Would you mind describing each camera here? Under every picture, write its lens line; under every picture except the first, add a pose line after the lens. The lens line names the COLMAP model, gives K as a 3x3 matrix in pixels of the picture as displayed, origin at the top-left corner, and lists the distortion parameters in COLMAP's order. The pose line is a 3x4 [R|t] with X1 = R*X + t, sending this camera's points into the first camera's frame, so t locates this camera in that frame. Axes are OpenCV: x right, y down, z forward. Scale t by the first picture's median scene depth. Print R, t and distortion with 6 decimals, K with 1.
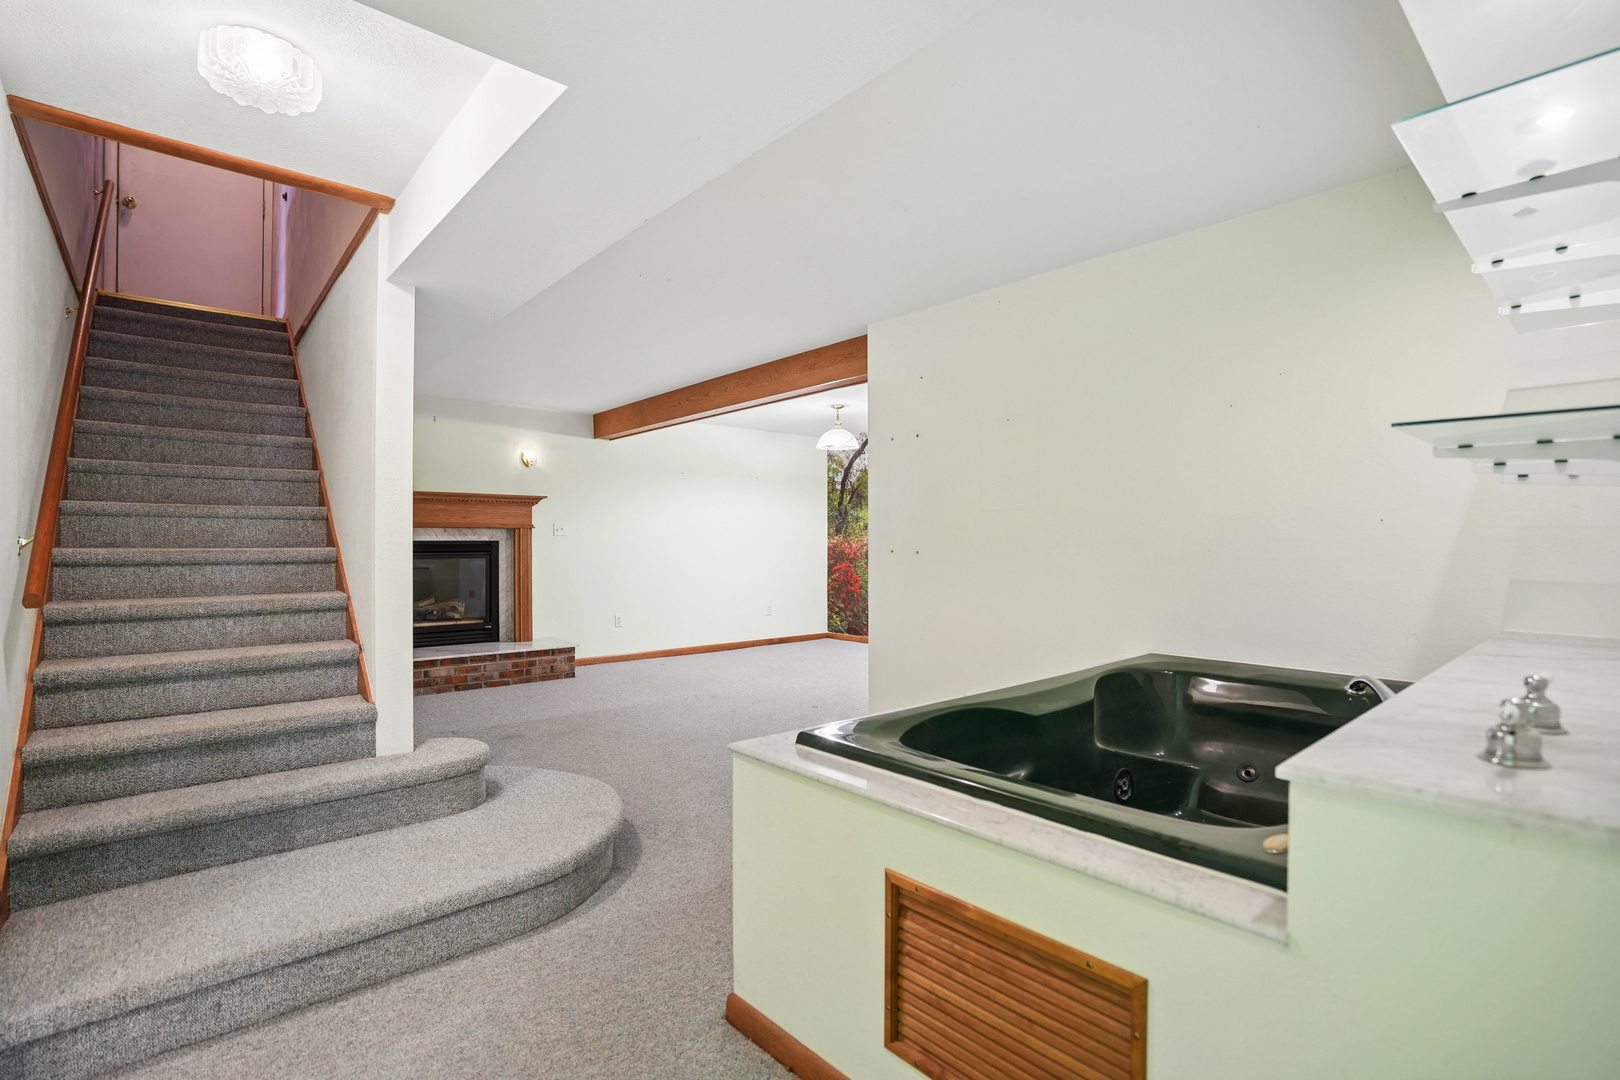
lens RADIAL K [[750.7, 0, 806.4], [0, 750.7, 540.2], [0, 0, 1]] dist [-0.016251, 0.003627]
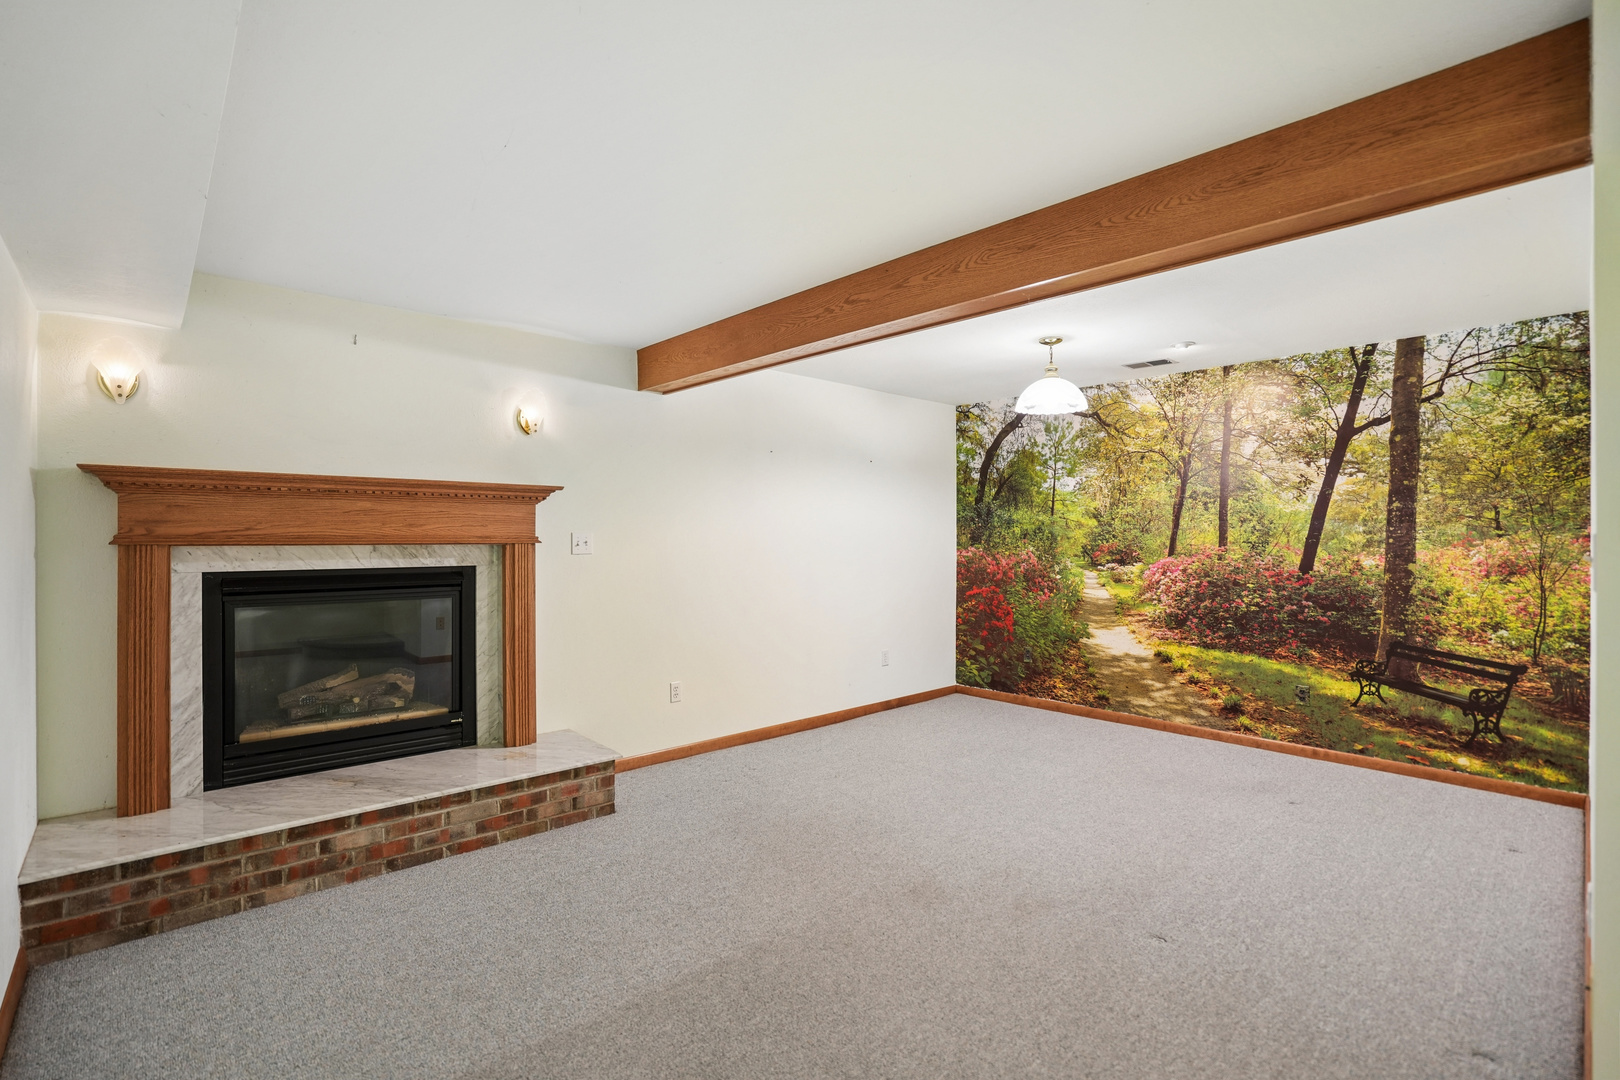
lens RADIAL K [[750.7, 0, 814.7], [0, 750.7, 540.3], [0, 0, 1]] dist [-0.016251, 0.003627]
pose [[0.999494, 0.006511, 0.031123, -0.173961], [-0.006928, 0.999887, 0.013315, -0.026940], [-0.031033, -0.013524, 0.999427, 0.429731]]
